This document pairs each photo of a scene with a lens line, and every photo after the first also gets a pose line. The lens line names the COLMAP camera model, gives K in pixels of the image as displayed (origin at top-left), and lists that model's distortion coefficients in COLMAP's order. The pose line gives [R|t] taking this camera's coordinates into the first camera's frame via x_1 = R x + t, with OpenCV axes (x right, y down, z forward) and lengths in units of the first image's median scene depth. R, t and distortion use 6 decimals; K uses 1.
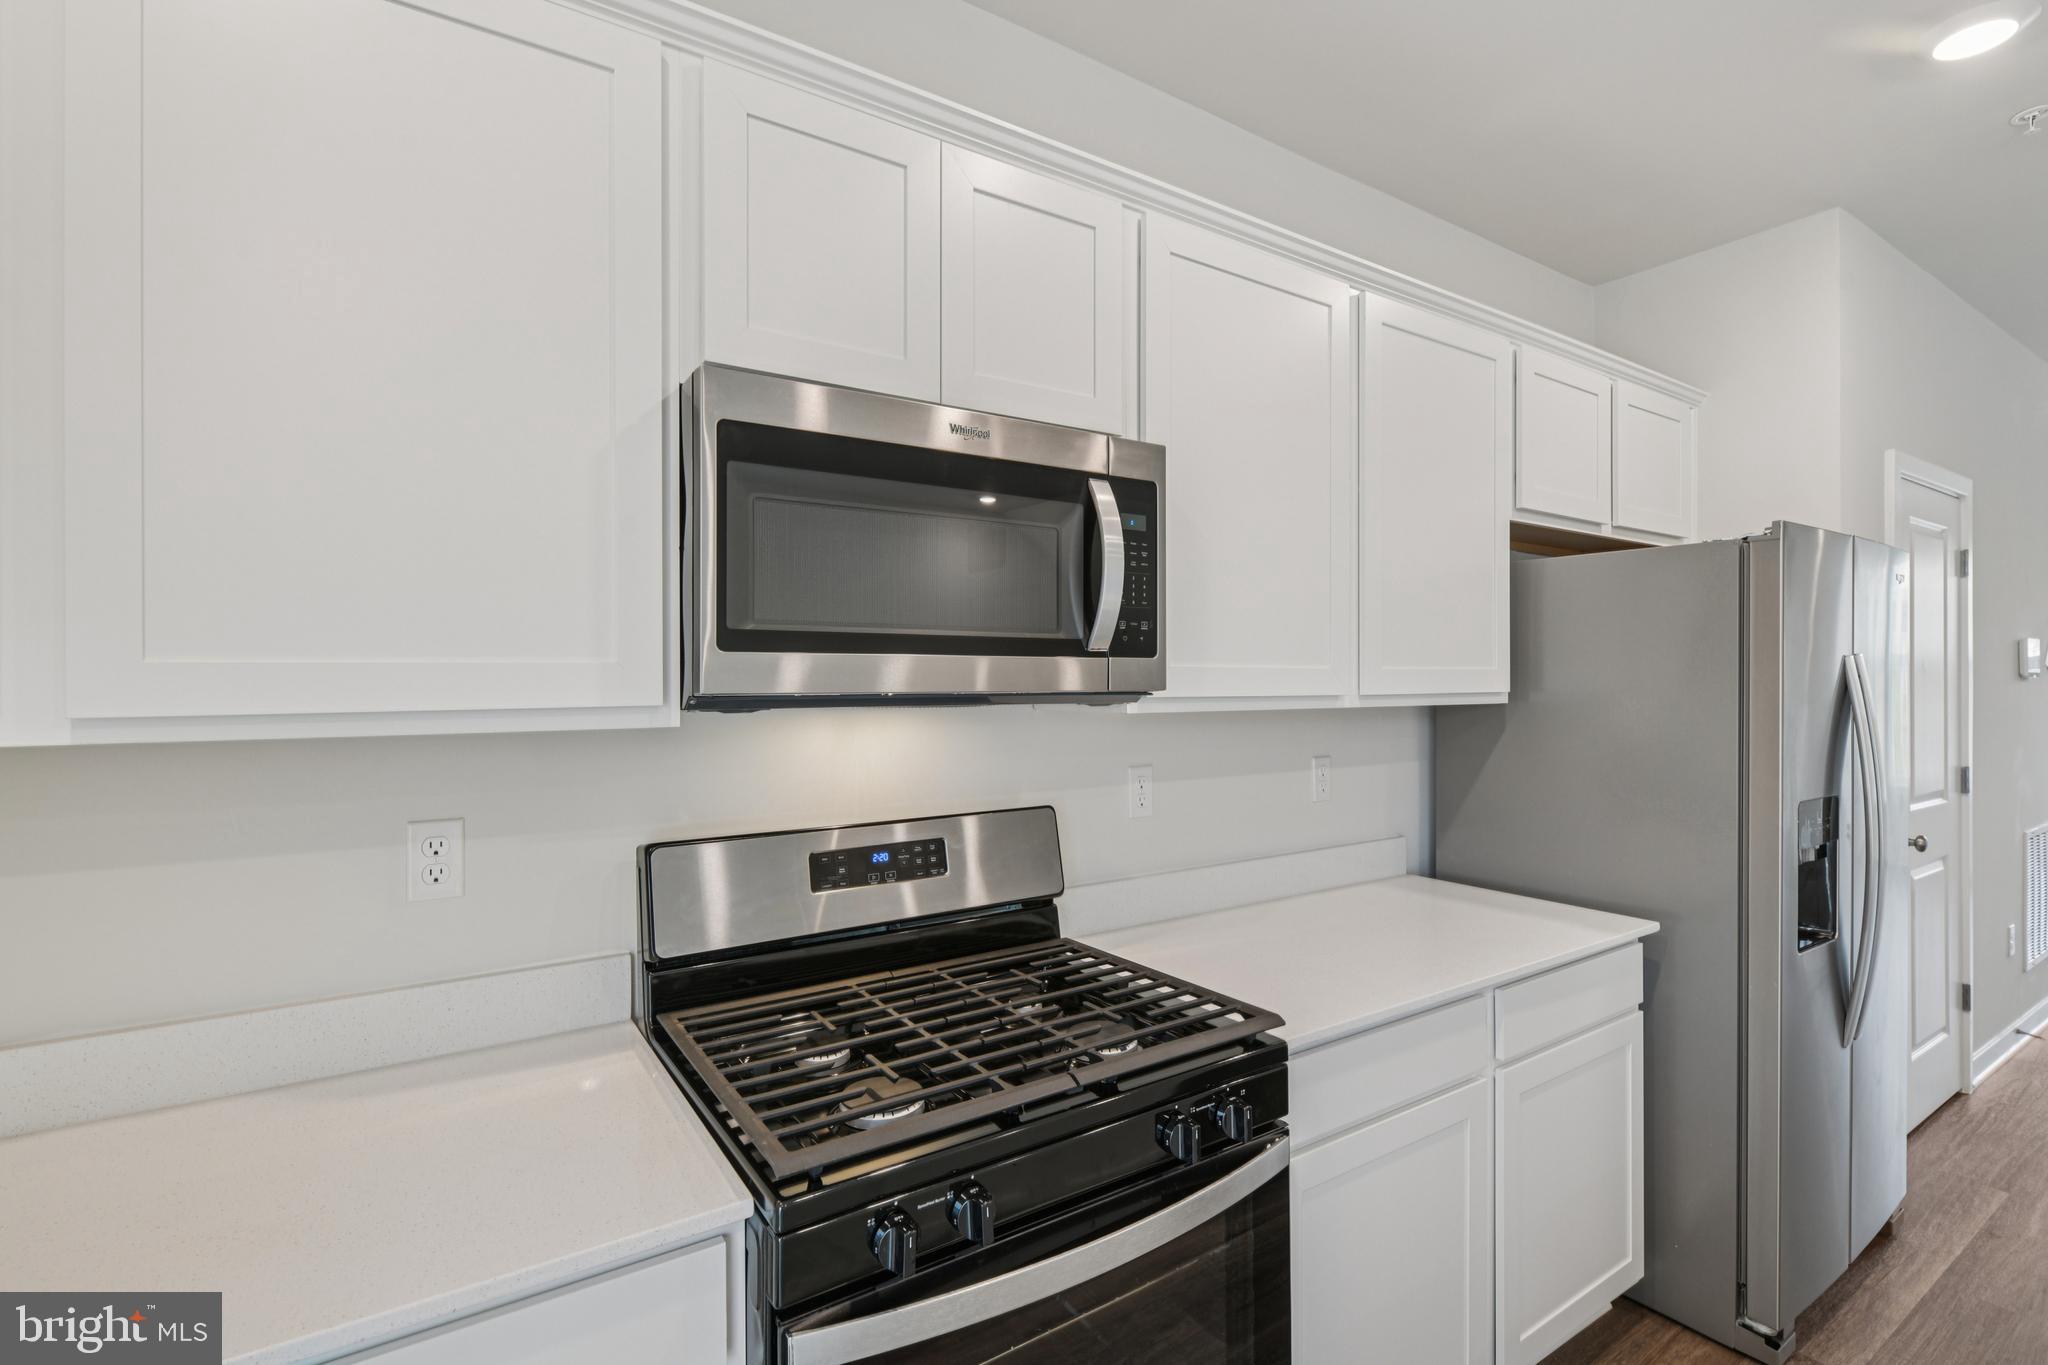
lens RADIAL K [[938.9, 0, 1020.3], [0, 938.9, 675.4], [0, 0, 1]] dist [0.003830, 0.000442]
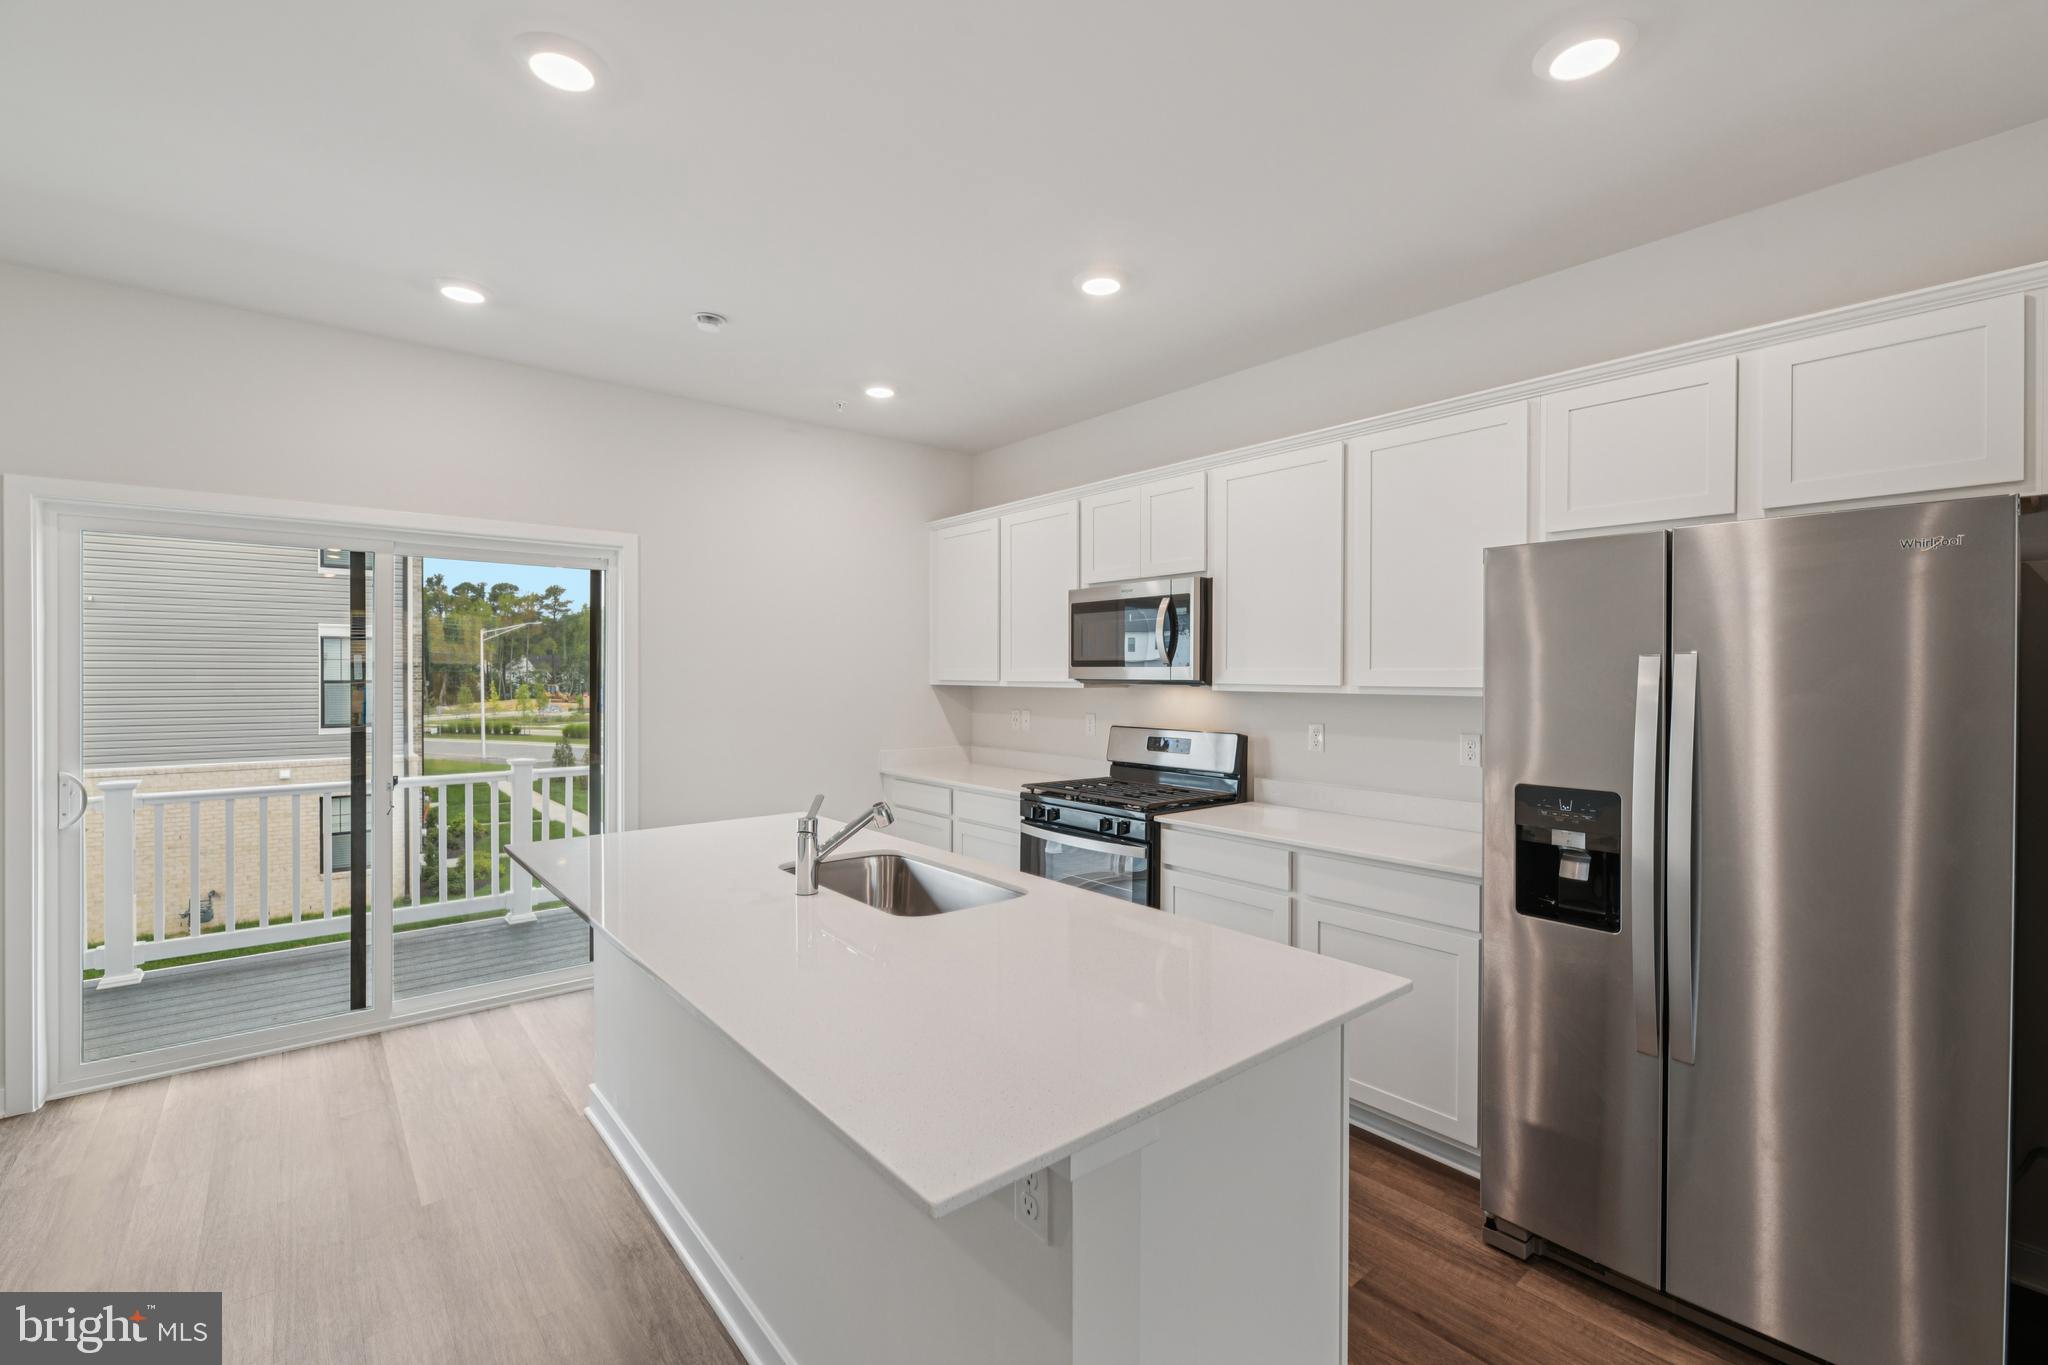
lens RADIAL K [[909.3, 0, 1033.2], [0, 909.3, 684.7], [0, 0, 1]] dist [0.005339, -0.002376]
pose [[0.092449, 0.012078, -0.995644, 2.263949], [0.000810, 0.999925, 0.012205, -0.001430], [0.995717, -0.001935, 0.092432, 0.365420]]
